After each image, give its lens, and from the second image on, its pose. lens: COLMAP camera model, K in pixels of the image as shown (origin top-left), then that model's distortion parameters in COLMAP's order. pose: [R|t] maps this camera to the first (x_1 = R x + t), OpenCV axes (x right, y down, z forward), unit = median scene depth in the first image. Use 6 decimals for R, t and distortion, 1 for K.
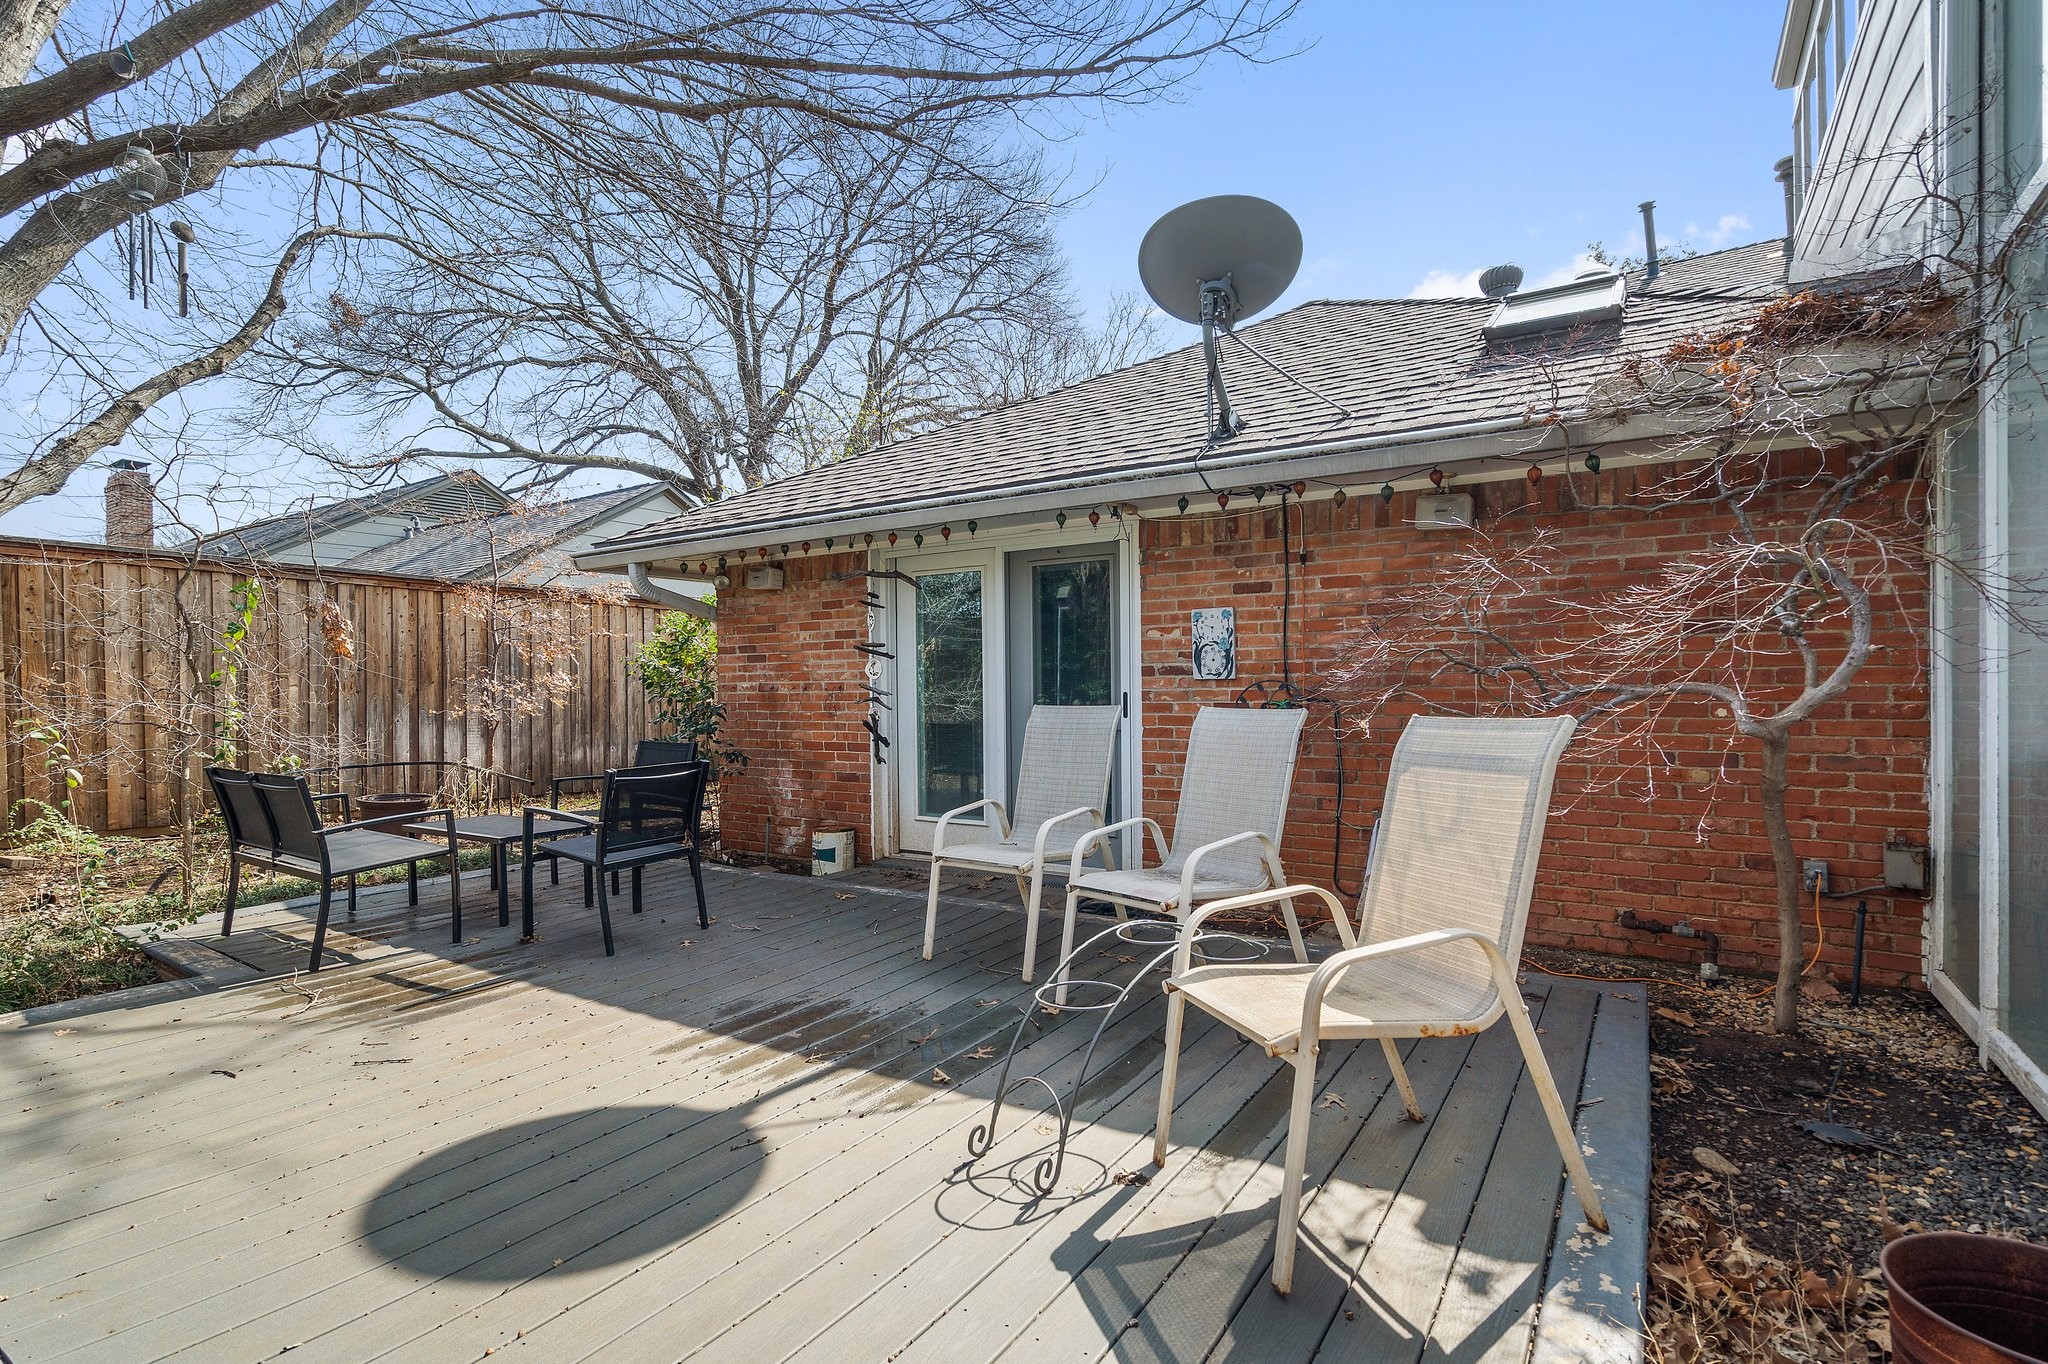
lens RADIAL K [[998.5, 0, 1019.6], [0, 998.5, 687.3], [0, 0, 1]] dist [0.005221, -0.001379]
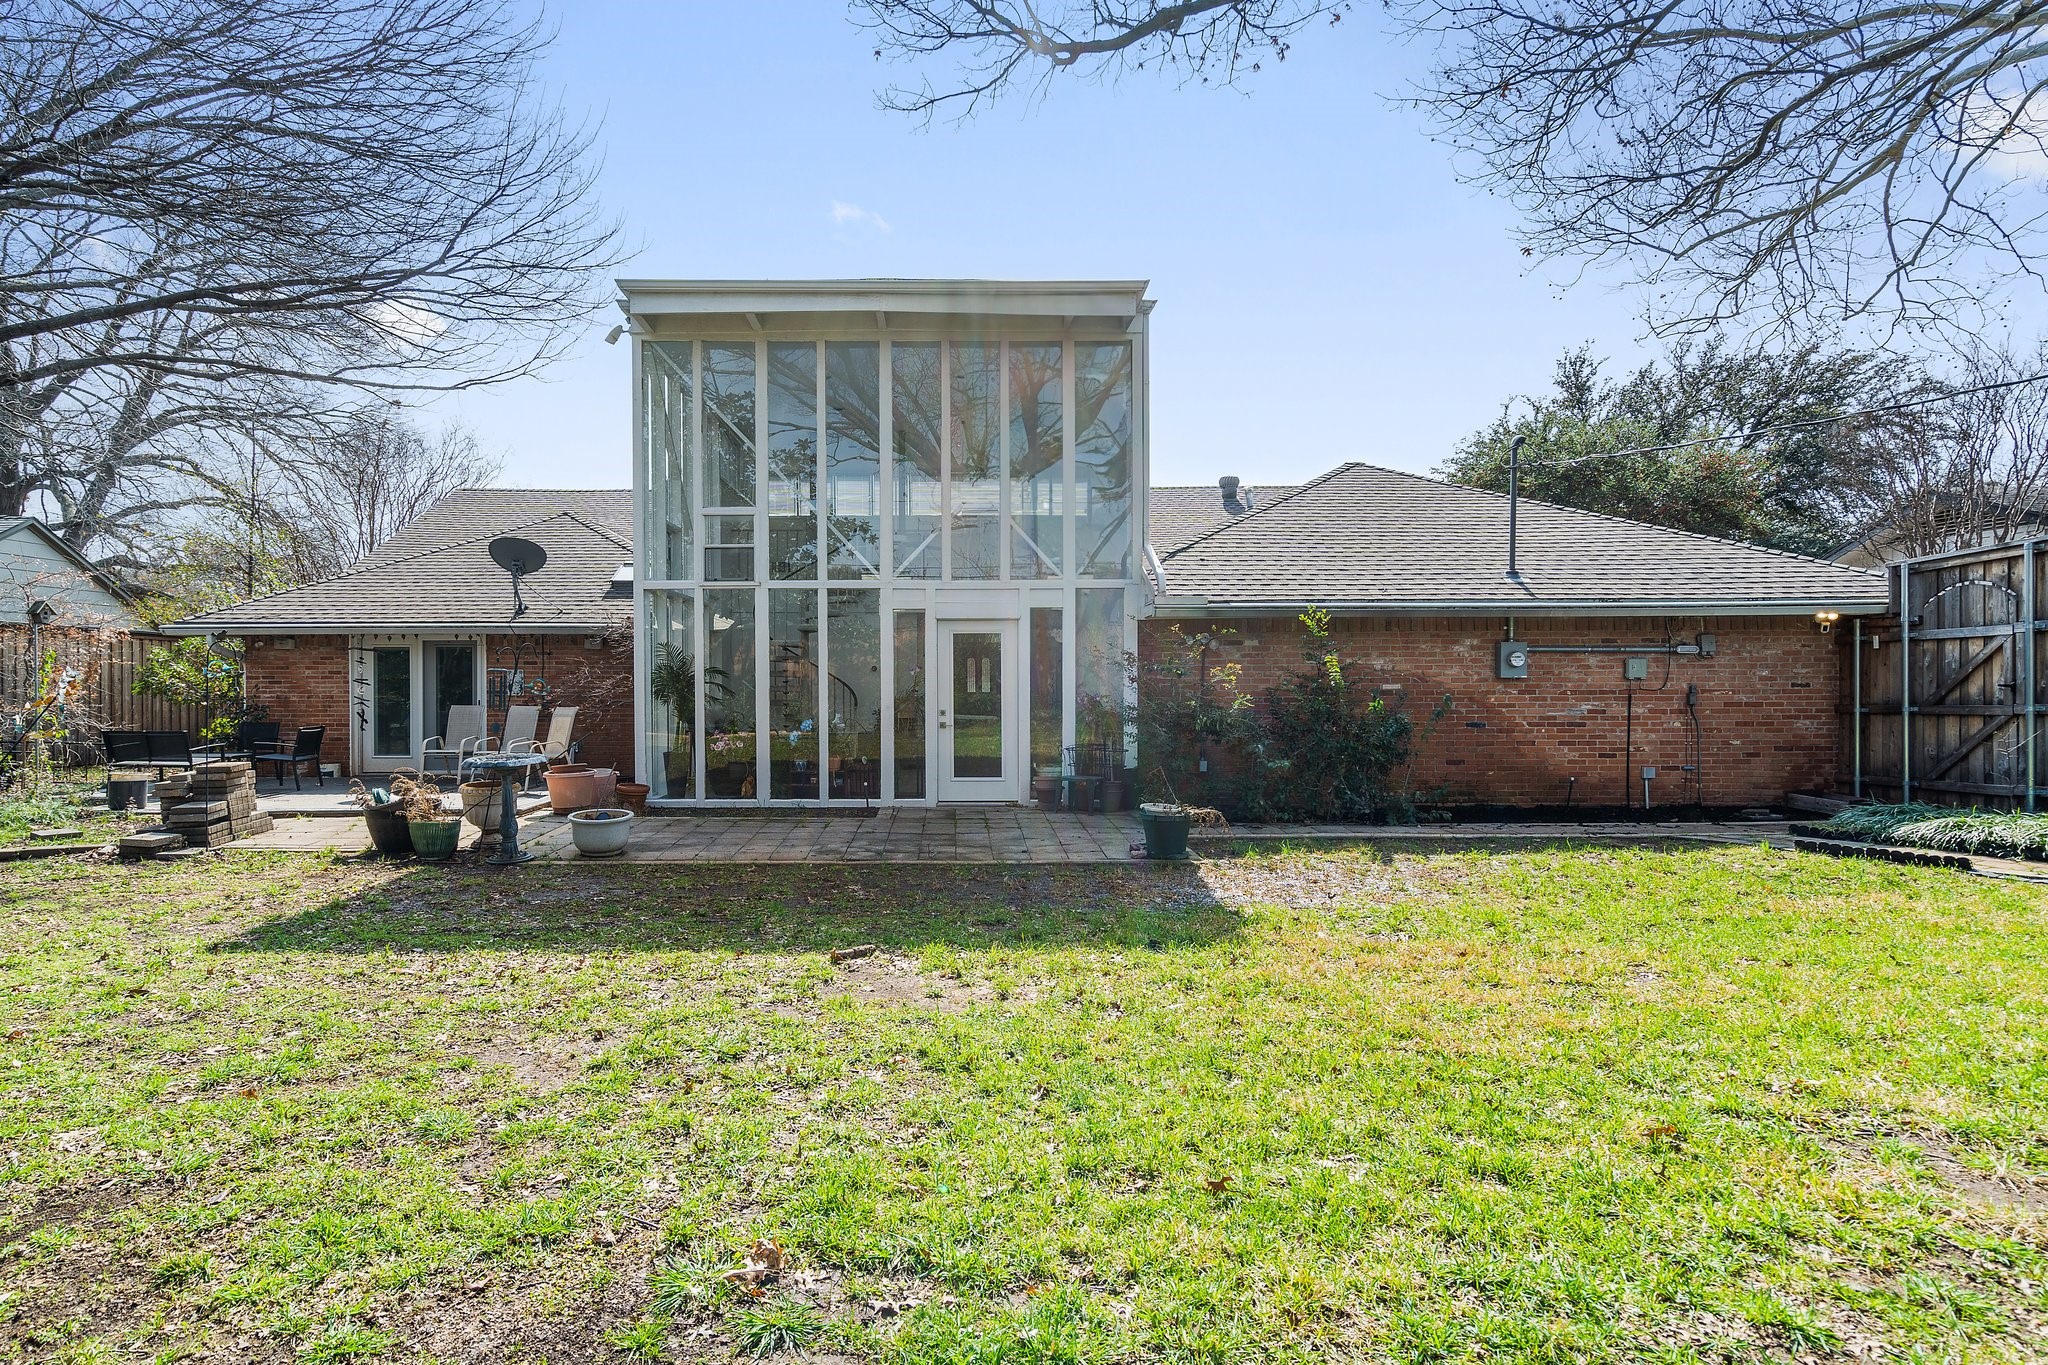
lens RADIAL K [[1052.5, 0, 1015.4], [0, 1052.5, 686.5], [0, 0, 1]] dist [-0.002445, 0.000111]
pose [[0.834603, -0.000549, 0.550851, -0.204741], [-0.001163, 0.999996, 0.002760, -0.031369], [-0.550850, -0.002944, 0.834599, -1.729632]]
